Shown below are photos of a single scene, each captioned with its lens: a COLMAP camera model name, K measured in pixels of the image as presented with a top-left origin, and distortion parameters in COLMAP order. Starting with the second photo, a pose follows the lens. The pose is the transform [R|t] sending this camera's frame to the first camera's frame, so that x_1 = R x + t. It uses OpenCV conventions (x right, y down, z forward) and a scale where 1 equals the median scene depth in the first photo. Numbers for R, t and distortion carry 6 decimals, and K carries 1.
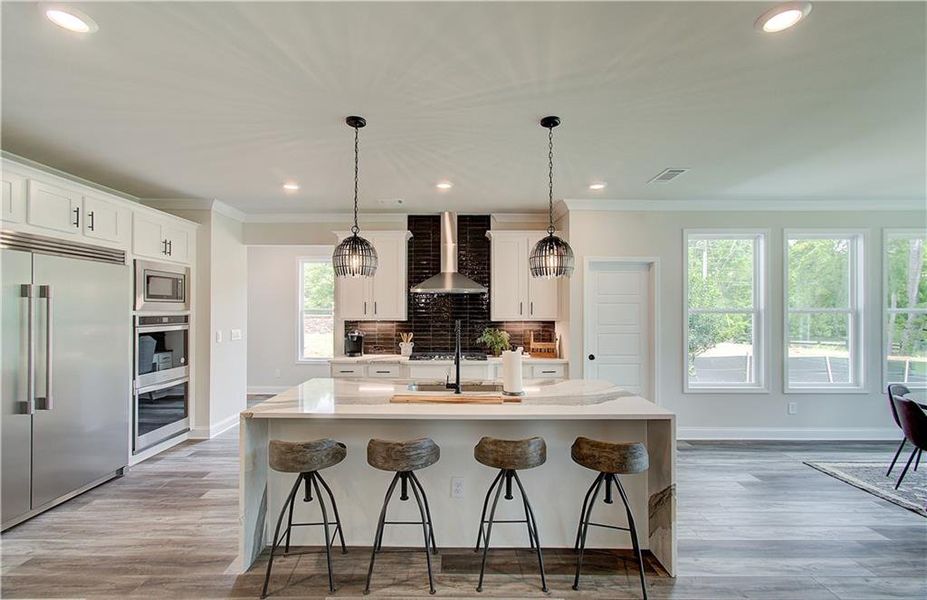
lens RADIAL K [[397.2, 0, 463.9], [0, 397.2, 309.0], [0, 0, 1]] dist [0.002176, 0.000014]
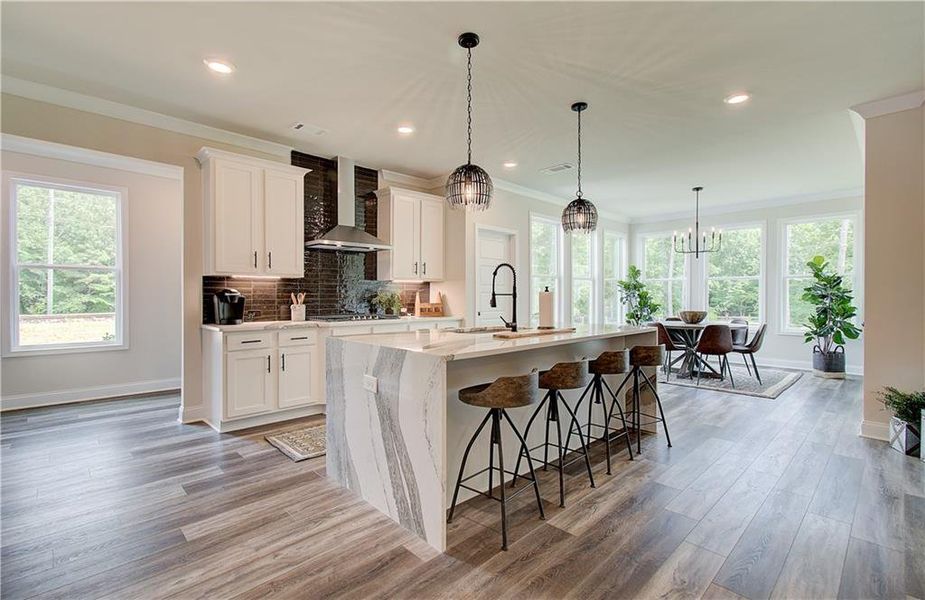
lens RADIAL K [[400.4, 0, 462.5], [0, 400.4, 300.0], [0, 0, 1]] dist [0.004528, 0.000615]
pose [[0.731974, -0.007888, 0.681287, -0.518976], [-0.005166, 0.999840, 0.017127, 0.065740], [-0.681313, -0.016056, 0.731816, 0.183284]]
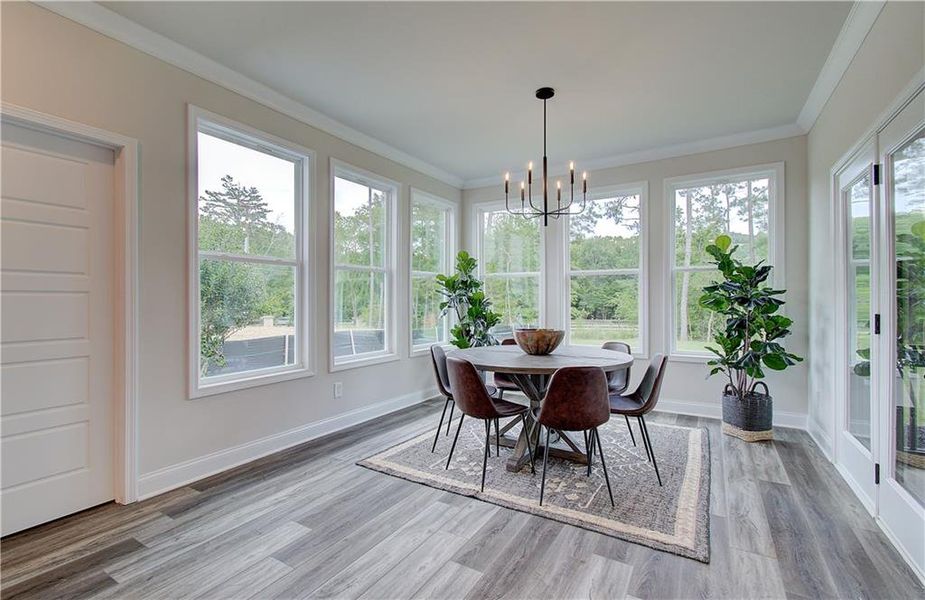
lens RADIAL K [[415.0, 0, 462.5], [0, 415.0, 300.0], [0, 0, 1]] dist [-0.000664, 0.000166]
pose [[0.519665, -0.002732, 0.854366, 0.259864], [-0.004936, 0.999969, 0.006201, 0.067219], [-0.854356, -0.007440, 0.519635, 0.376139]]
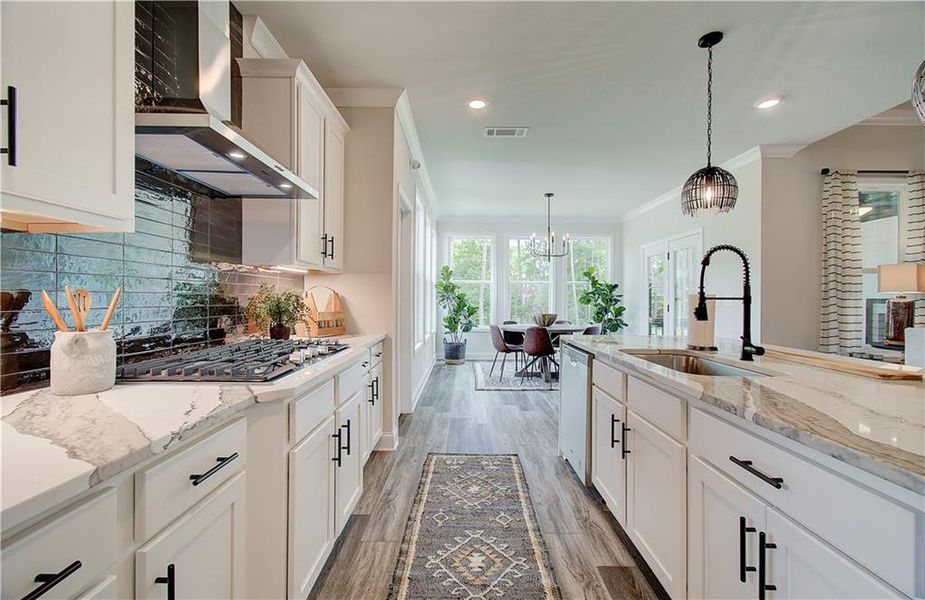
lens RADIAL K [[400.4, 0, 462.5], [0, 400.4, 300.0], [0, 0, 1]] dist [0.004528, 0.000615]
pose [[0.005341, -0.005390, 0.999971, -0.408633], [-0.012155, 0.999911, 0.005454, 0.070466], [-0.999912, -0.012183, 0.005275, 0.892316]]
